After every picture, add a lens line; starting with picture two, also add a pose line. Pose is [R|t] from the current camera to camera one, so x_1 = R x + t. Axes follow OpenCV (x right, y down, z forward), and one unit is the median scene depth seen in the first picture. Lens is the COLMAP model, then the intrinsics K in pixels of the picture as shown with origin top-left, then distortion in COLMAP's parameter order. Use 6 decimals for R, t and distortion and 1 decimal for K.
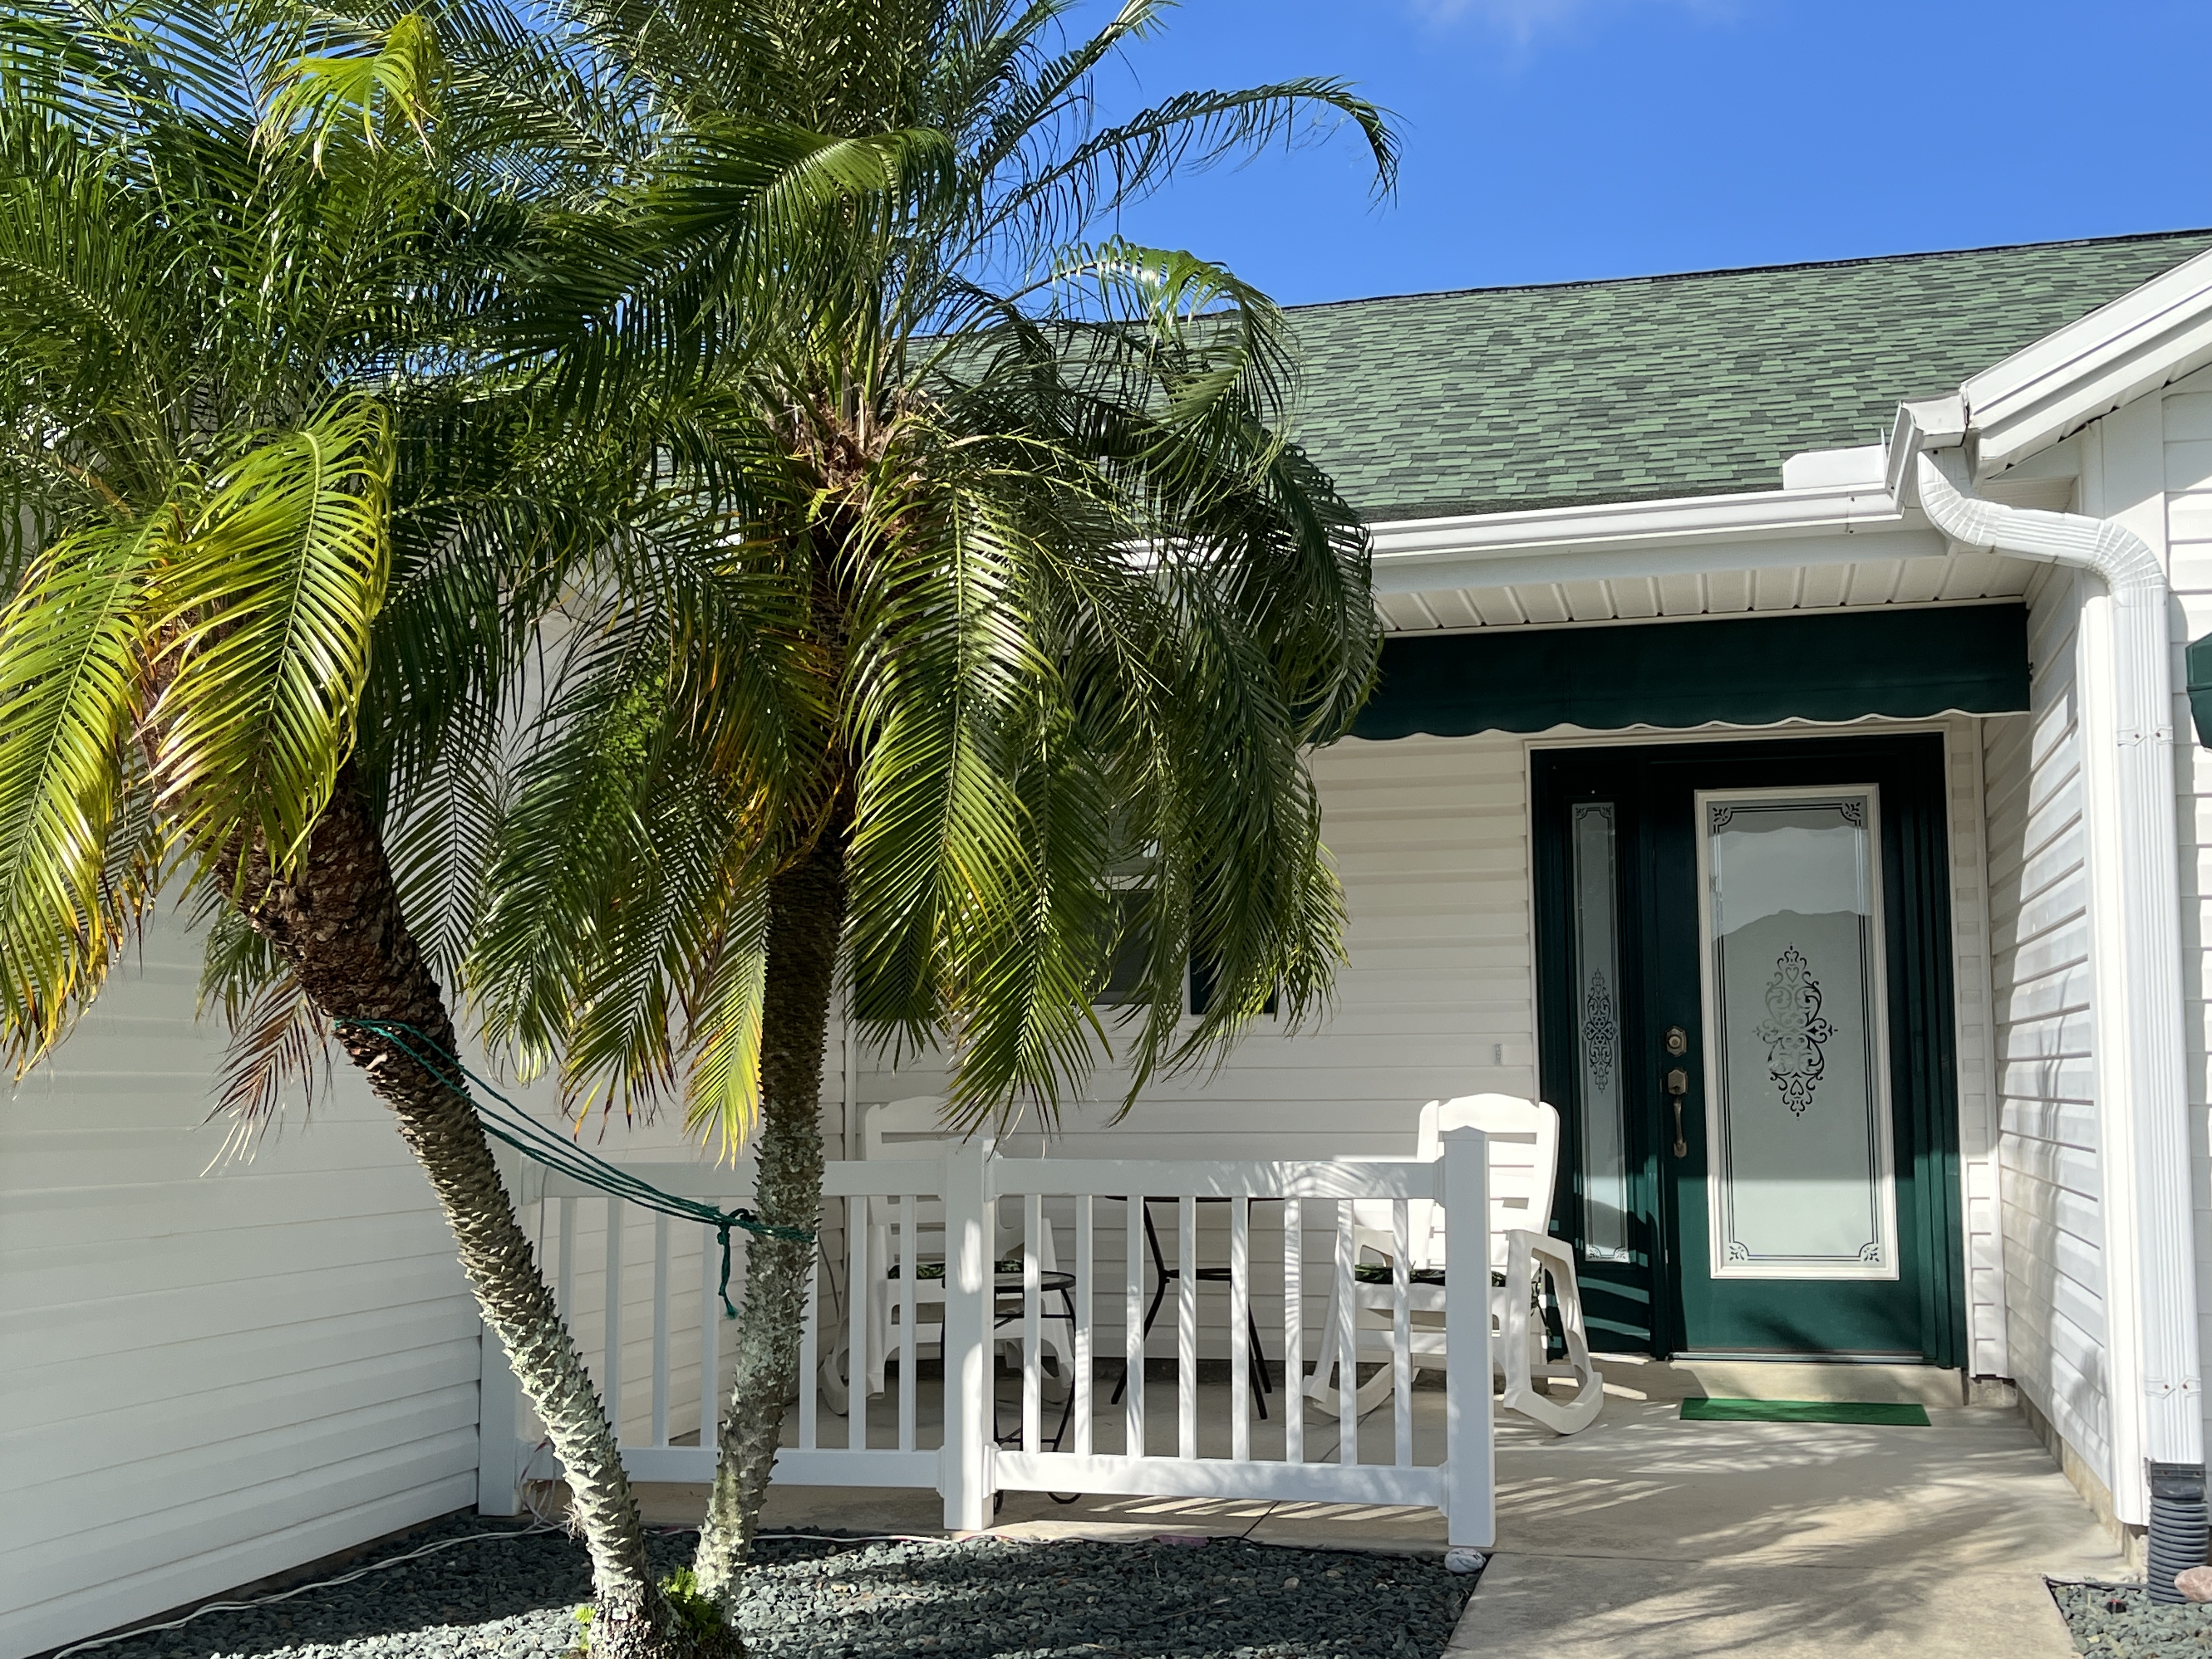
lens RADIAL K [[2505.9, 0, 1106.1], [0, 2505.9, 831.0], [0, 0, 1]] dist [0.131707, 0.000000]
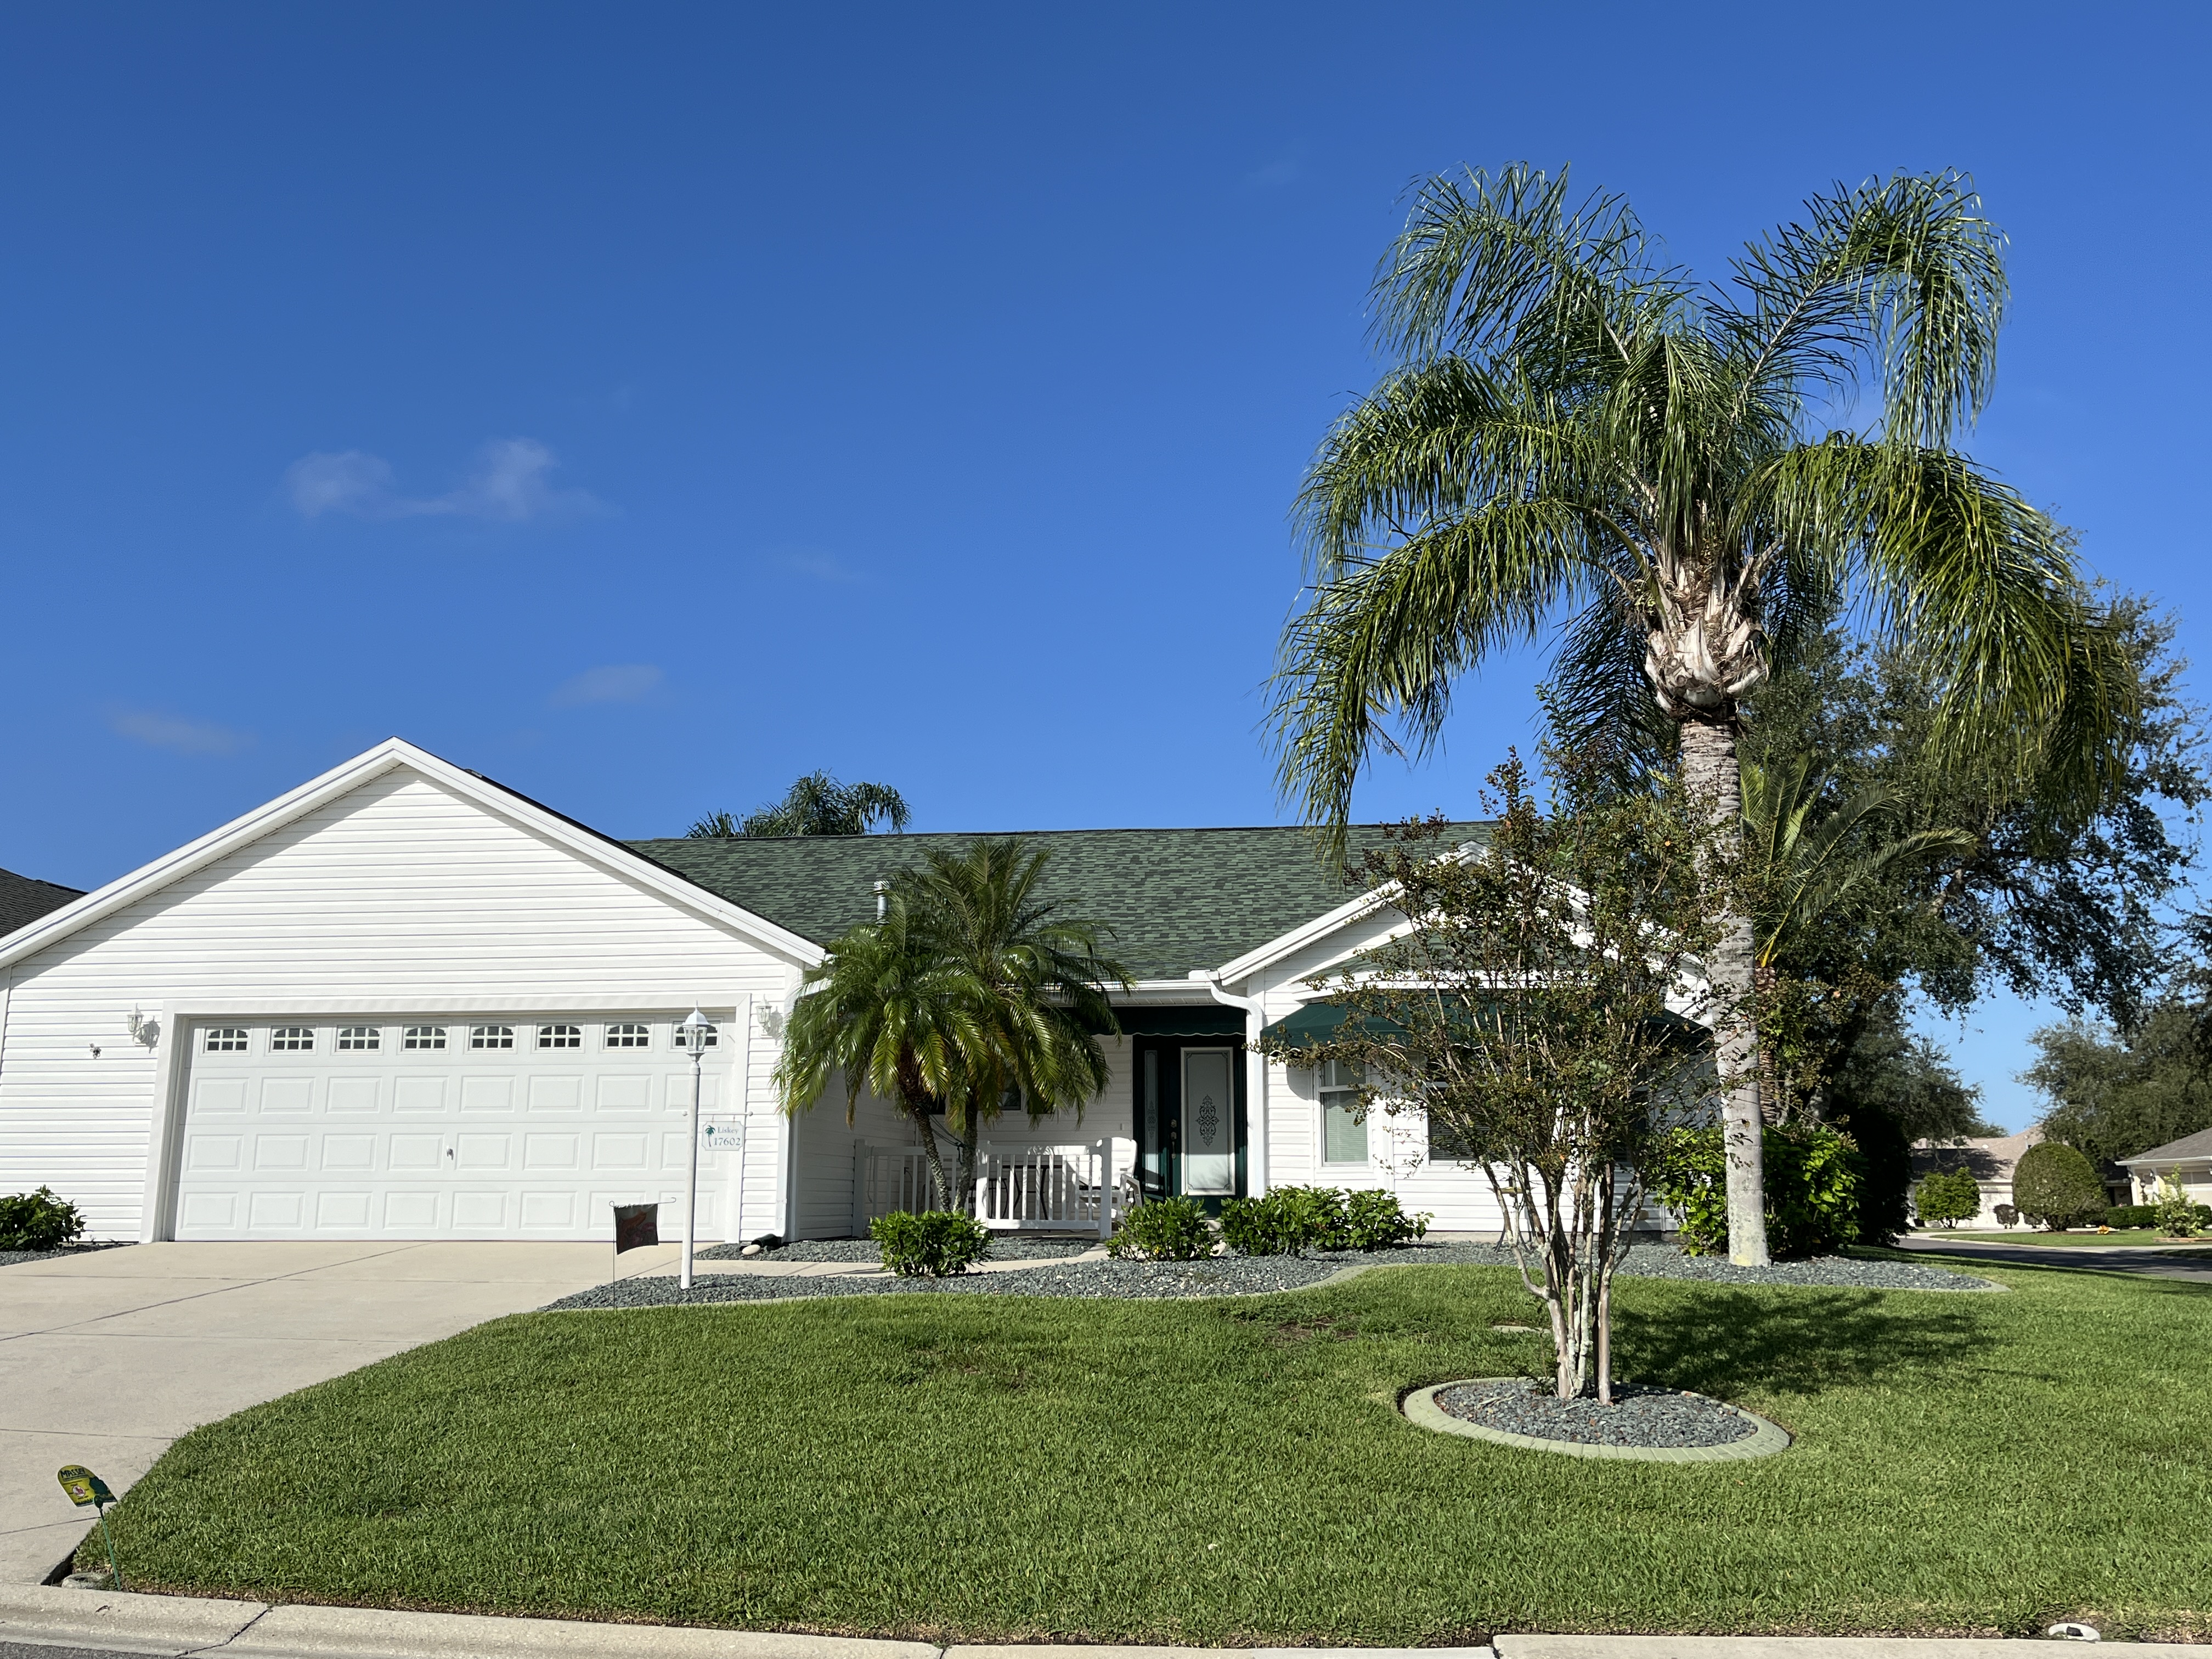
lens RADIAL K [[1887.3, 0, 1093.7], [0, 1887.3, 808.4], [0, 0, 1]] dist [0.047034, -0.003777]
pose [[0.993048, 0.033182, 0.112934, -0.186992], [-0.021131, 0.994112, -0.106280, -0.067416], [-0.115795, 0.103154, 0.987902, -1.602496]]
